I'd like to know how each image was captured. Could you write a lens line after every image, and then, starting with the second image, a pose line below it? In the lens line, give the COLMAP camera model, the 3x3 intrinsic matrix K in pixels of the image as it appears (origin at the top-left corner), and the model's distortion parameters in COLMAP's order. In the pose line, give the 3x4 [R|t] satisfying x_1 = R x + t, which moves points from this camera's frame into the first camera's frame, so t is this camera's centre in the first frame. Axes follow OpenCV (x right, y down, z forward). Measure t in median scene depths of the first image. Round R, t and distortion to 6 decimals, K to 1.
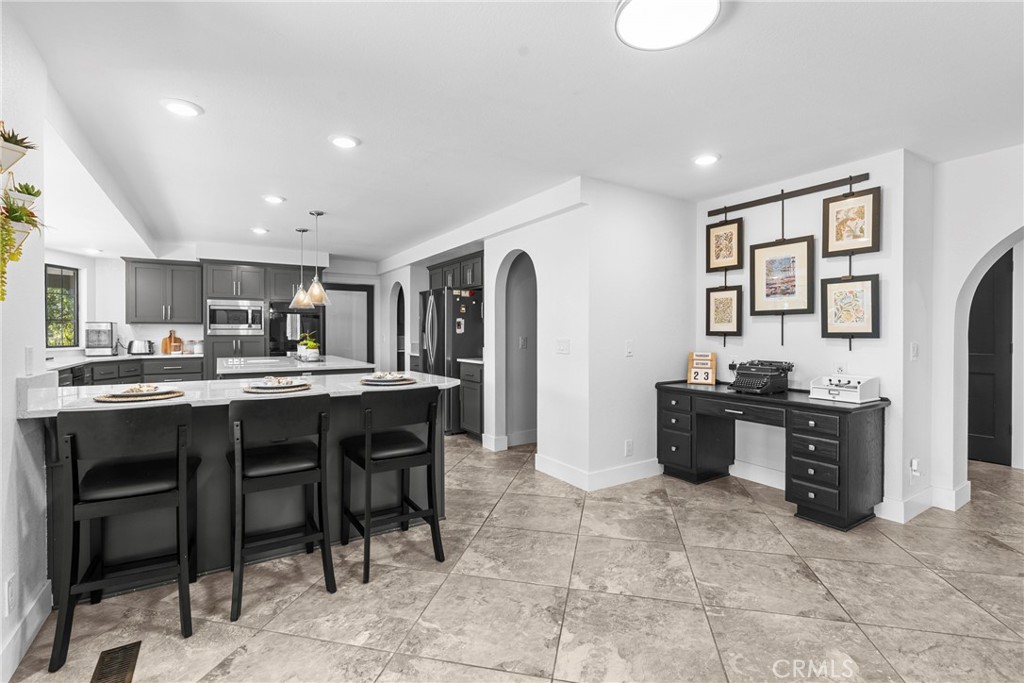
lens RADIAL K [[465.1, 0, 512.0], [0, 465.1, 341.5], [0, 0, 1]] dist [-0.001518, -0.000271]
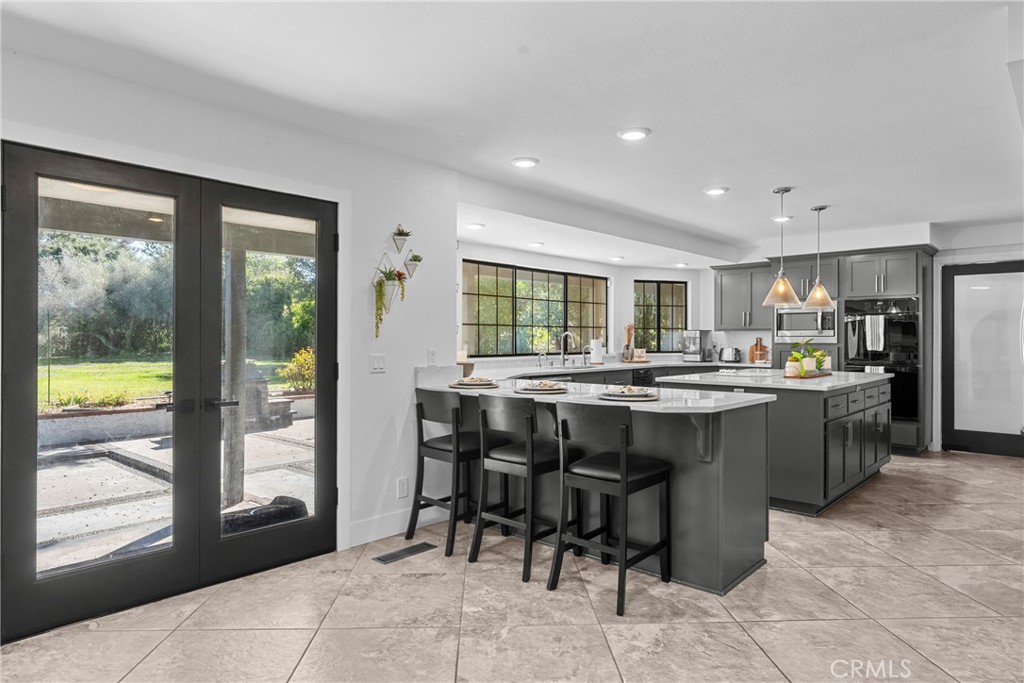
lens RADIAL K [[619.9, 0, 512.0], [0, 619.9, 341.5], [0, 0, 1]] dist [0.002115, 0.000290]
pose [[0.262666, 0.005934, -0.964869, 0.573955], [-0.021267, 0.999774, 0.000359, -0.010446], [0.964652, 0.020426, 0.262733, 0.334648]]
